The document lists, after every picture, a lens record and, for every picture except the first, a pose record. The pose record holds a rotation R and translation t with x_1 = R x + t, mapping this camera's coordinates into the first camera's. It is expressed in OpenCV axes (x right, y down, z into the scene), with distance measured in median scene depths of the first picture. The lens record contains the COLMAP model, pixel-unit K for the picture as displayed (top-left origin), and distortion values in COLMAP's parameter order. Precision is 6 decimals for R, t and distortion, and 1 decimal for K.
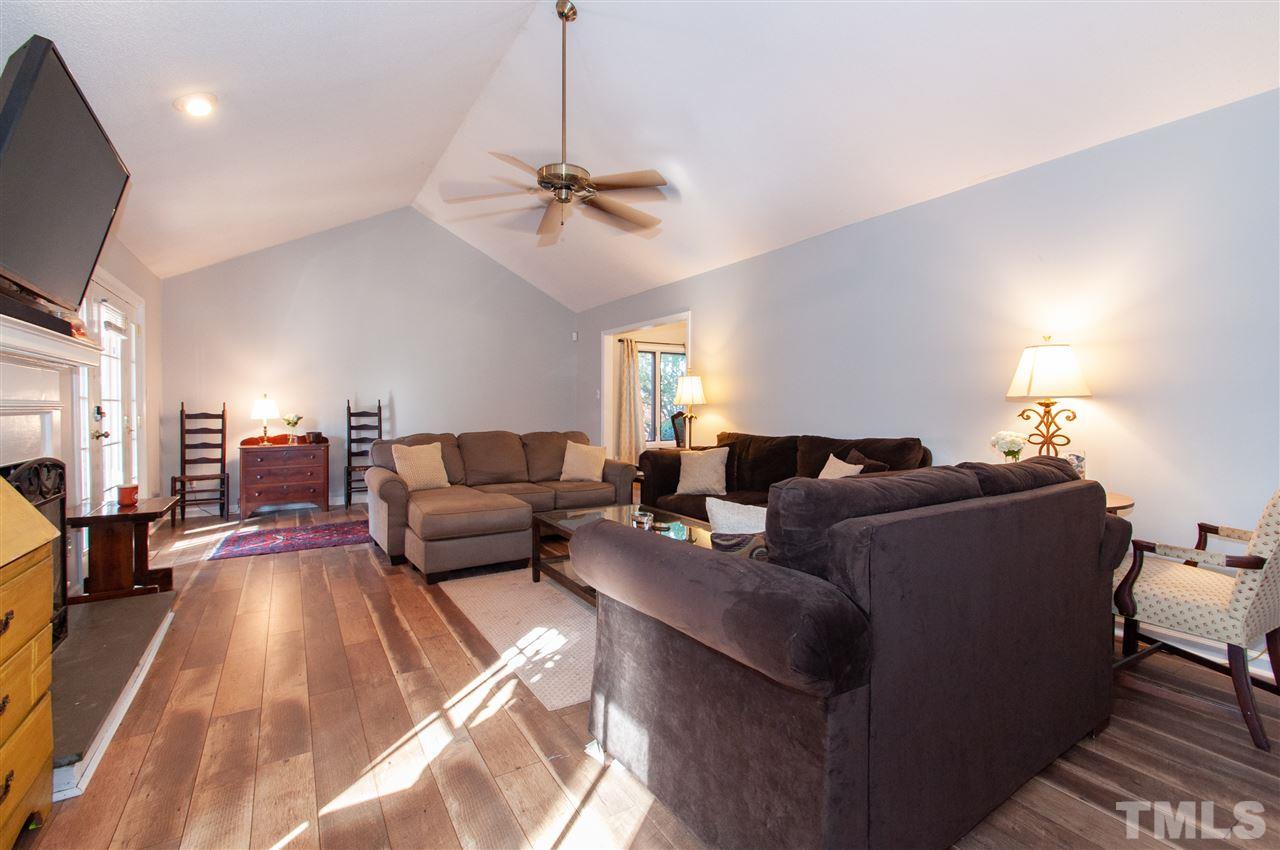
lens RADIAL K [[578.2, 0, 634.2], [0, 578.2, 410.7], [0, 0, 1]] dist [0.001455, -0.000392]
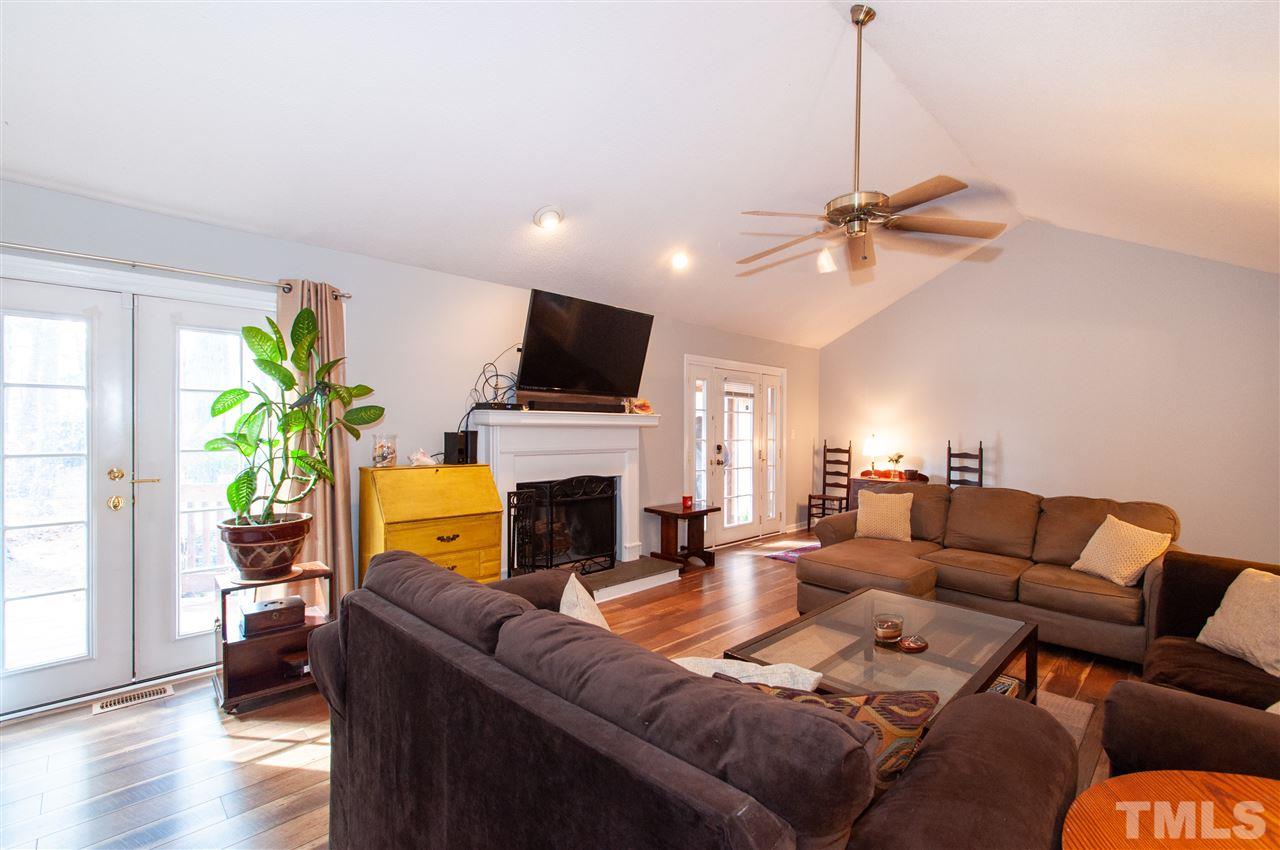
lens RADIAL K [[561.0, 0, 636.8], [0, 561.0, 430.1], [0, 0, 1]] dist [0.000660, -0.000135]
pose [[0.237859, 0.014739, -0.971188, 0.608008], [-0.021493, 0.999720, 0.009908, -0.065974], [0.971062, 0.018517, 0.238110, 0.457215]]
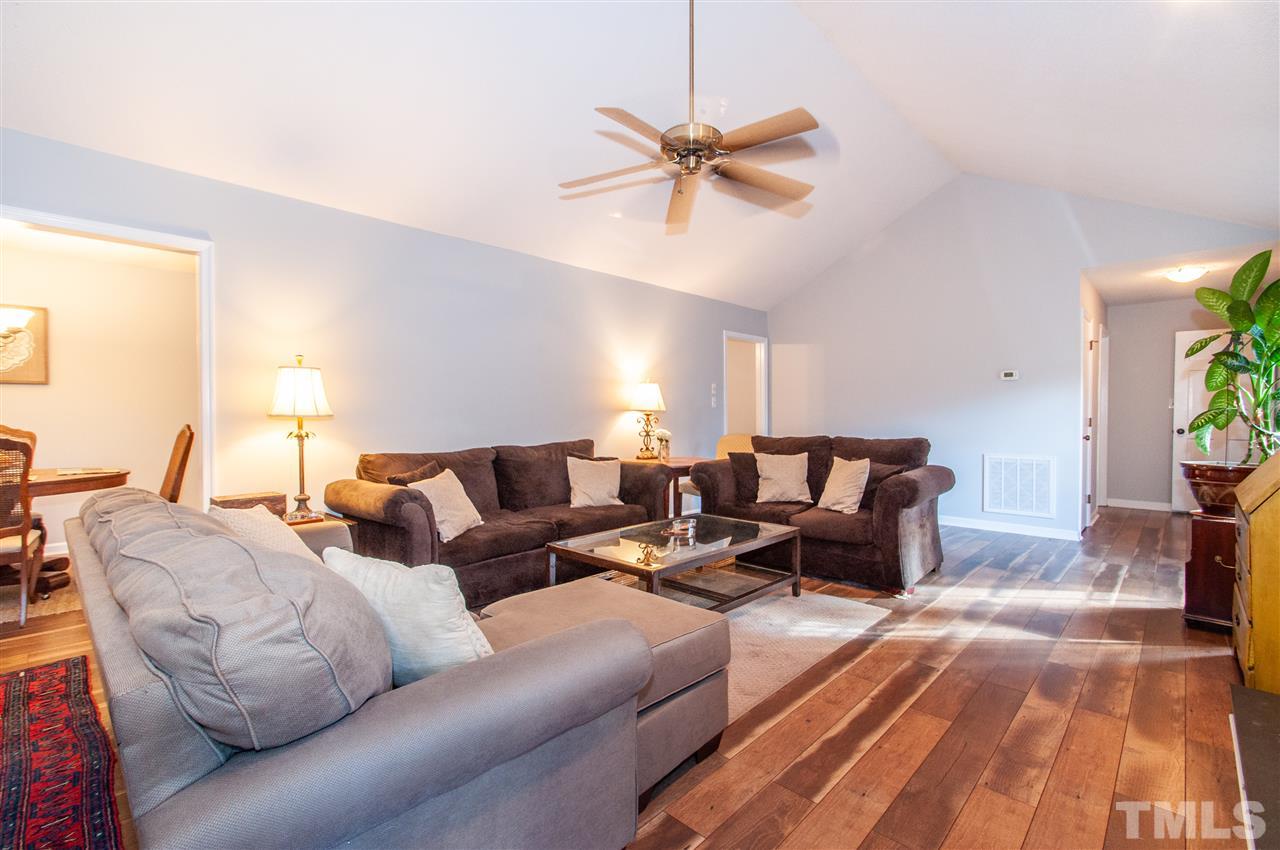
lens RADIAL K [[569.1, 0, 659.0], [0, 569.1, 423.5], [0, 0, 1]] dist [0.000295, -0.001770]
pose [[-0.283990, -0.009724, 0.958778, -0.862053], [0.014289, 0.999795, 0.014373, -0.006608], [-0.958721, 0.017781, -0.283793, 1.226099]]
